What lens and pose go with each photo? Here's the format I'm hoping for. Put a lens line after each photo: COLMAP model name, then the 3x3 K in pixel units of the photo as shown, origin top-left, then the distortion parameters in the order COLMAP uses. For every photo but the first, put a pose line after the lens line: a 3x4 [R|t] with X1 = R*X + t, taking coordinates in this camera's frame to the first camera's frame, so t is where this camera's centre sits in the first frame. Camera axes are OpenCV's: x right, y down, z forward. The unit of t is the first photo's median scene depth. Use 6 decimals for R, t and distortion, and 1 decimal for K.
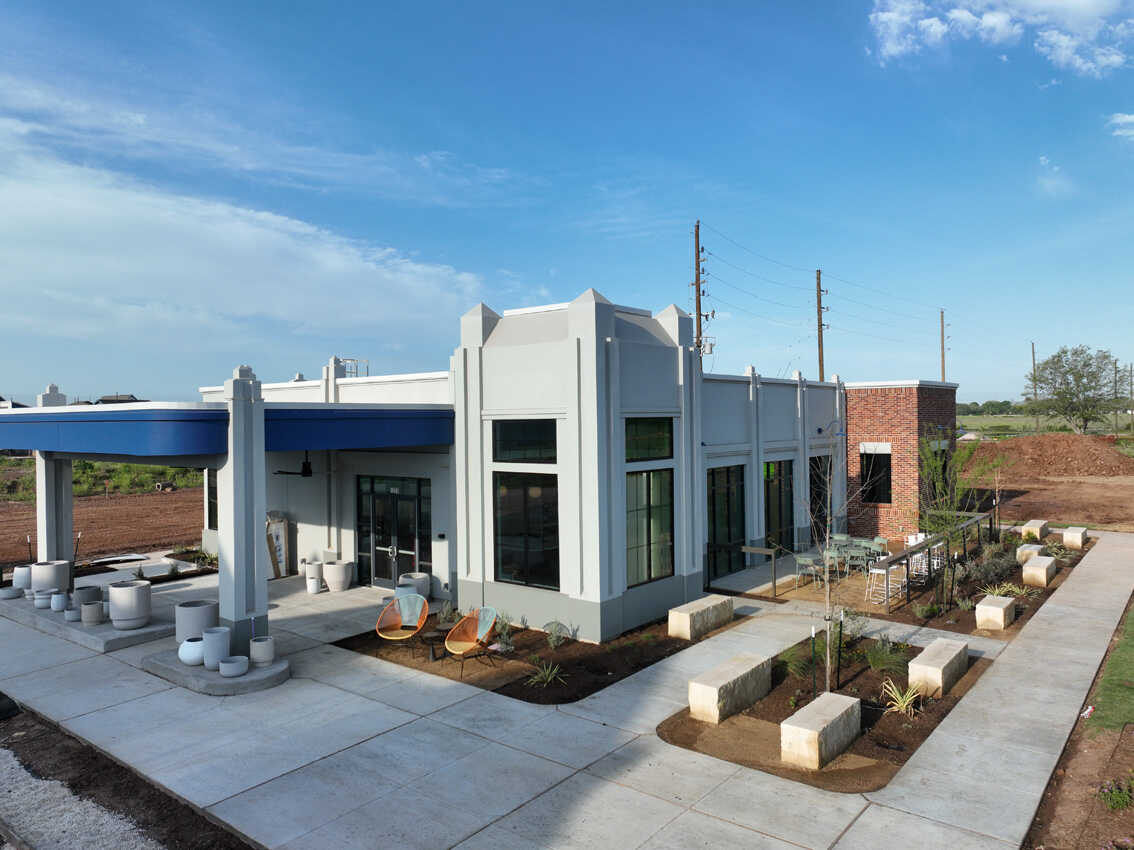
lens RADIAL K [[800.0, 0, 567.0], [0, 800.0, 425.0], [0, 0, 1]] dist [0.015255, 0.006033]
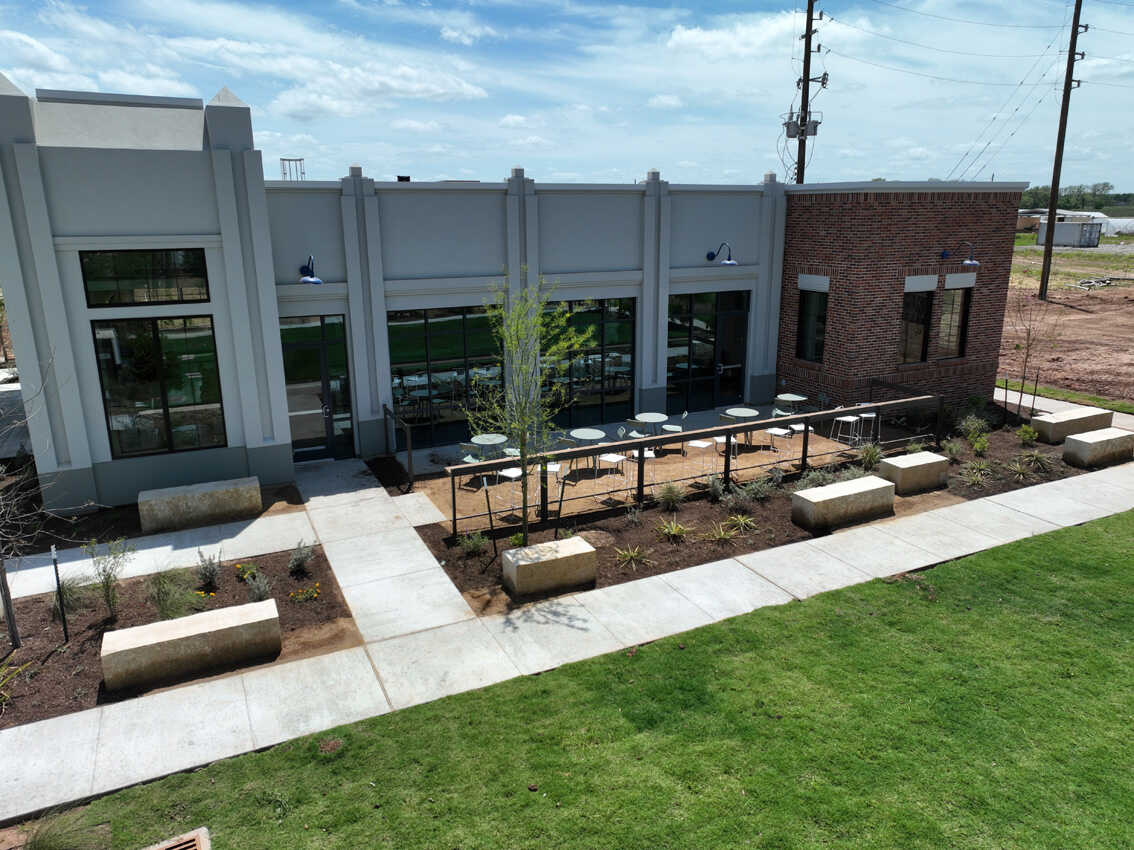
lens RADIAL K [[800.0, 0, 567.0], [0, 800.0, 425.0], [0, 0, 1]] dist [0.015255, 0.006033]
pose [[0.899907, 0.113218, -0.421129, 0.799454], [-0.004040, 0.967832, 0.251563, -0.040989], [0.436064, -0.224682, 0.871416, 0.454376]]
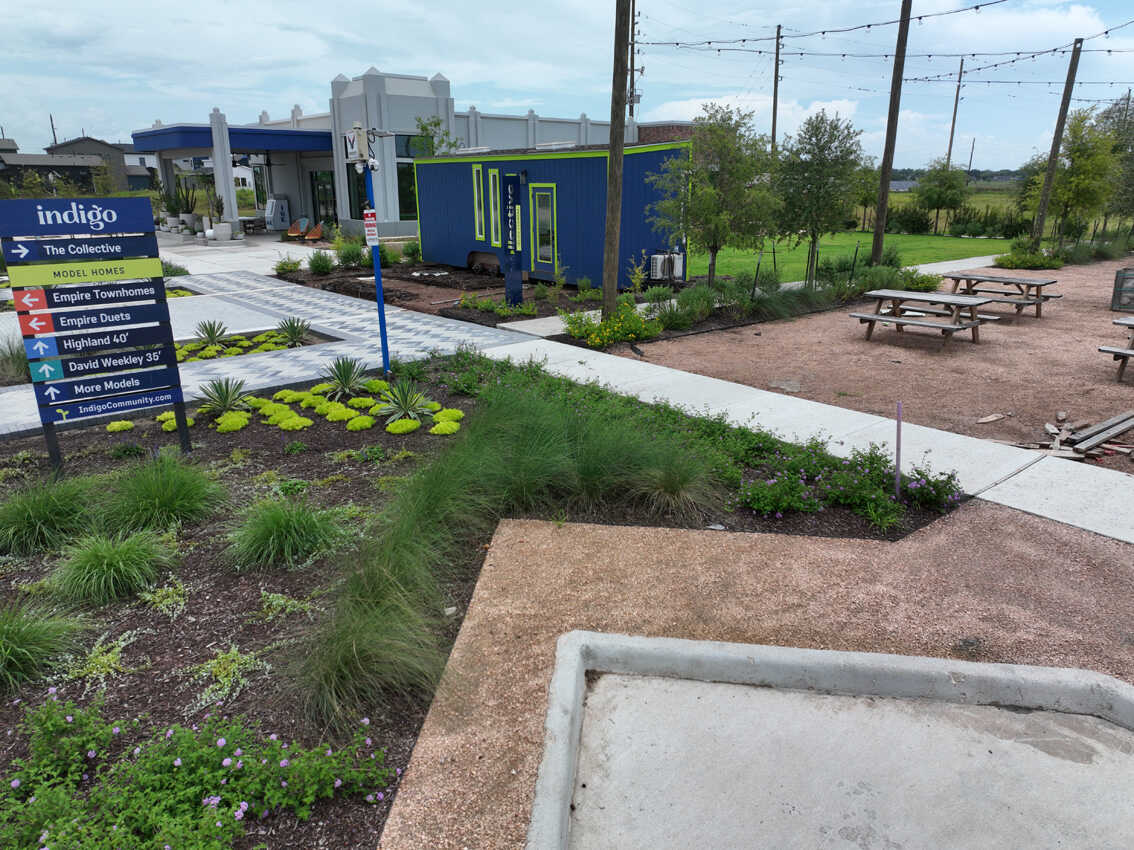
lens RADIAL K [[800.0, 0, 567.0], [0, 800.0, 425.0], [0, 0, 1]] dist [0.015255, 0.006033]
pose [[0.976287, 0.068509, -0.205352, 0.924698], [-0.008513, 0.960019, 0.279806, 0.121200], [0.216311, -0.271422, 0.937838, -0.988205]]
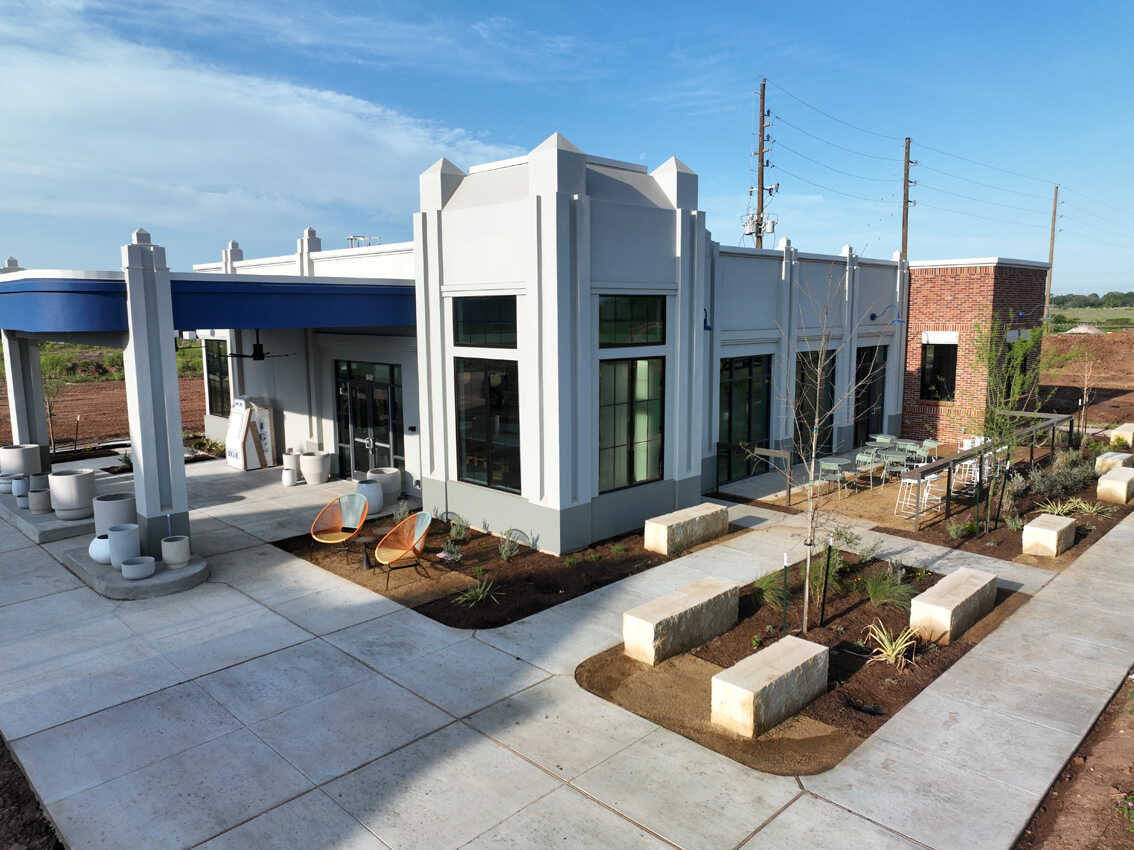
lens RADIAL K [[795.4, 0, 568.3], [0, 795.4, 418.5], [0, 0, 1]] dist [0.008295, 0.003079]
pose [[0.993944, 0.020562, -0.107949, 0.124966], [-0.006663, 0.991807, 0.127569, 0.013072], [0.109688, -0.126077, 0.985938, 0.149910]]
